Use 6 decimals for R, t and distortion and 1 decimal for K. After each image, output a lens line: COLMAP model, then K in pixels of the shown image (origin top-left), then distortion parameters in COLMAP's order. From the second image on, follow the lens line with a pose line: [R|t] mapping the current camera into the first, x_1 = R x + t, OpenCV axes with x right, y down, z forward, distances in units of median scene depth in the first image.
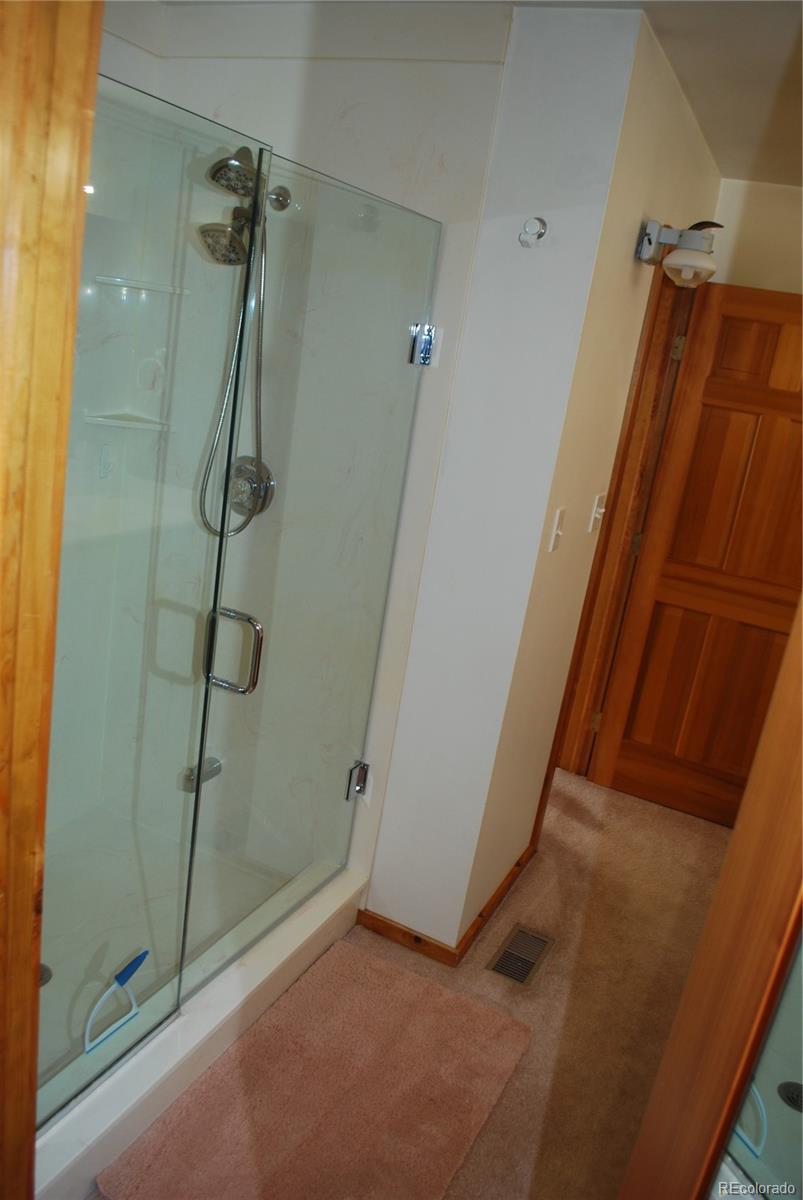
lens RADIAL K [[949.3, 0, 392.8], [0, 949.3, 602.9], [0, 0, 1]] dist [-0.080795, 0.003095]
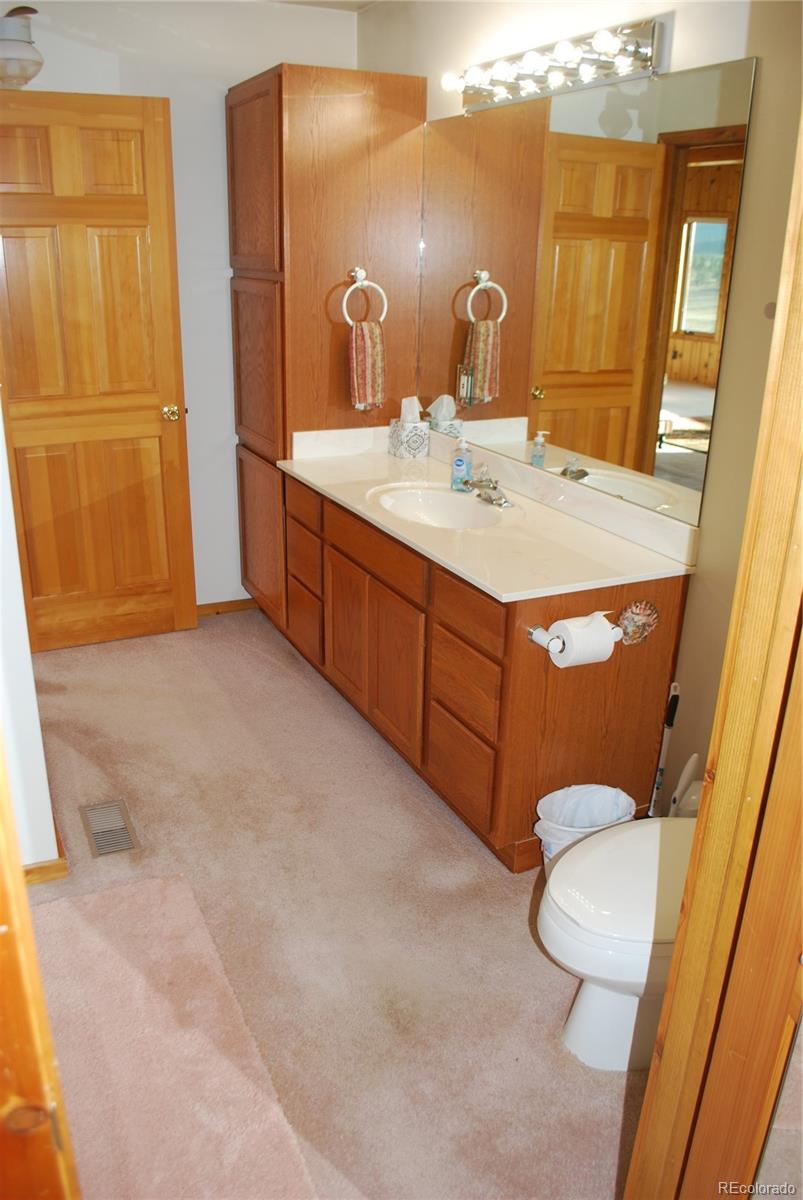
lens RADIAL K [[949.3, 0, 392.8], [0, 949.3, 602.9], [0, 0, 1]] dist [-0.080795, 0.003095]
pose [[0.622646, -0.407988, 0.667726, -0.222099], [0.288215, 0.912902, 0.289037, -0.028104], [-0.727492, 0.012481, 0.686003, 0.121939]]
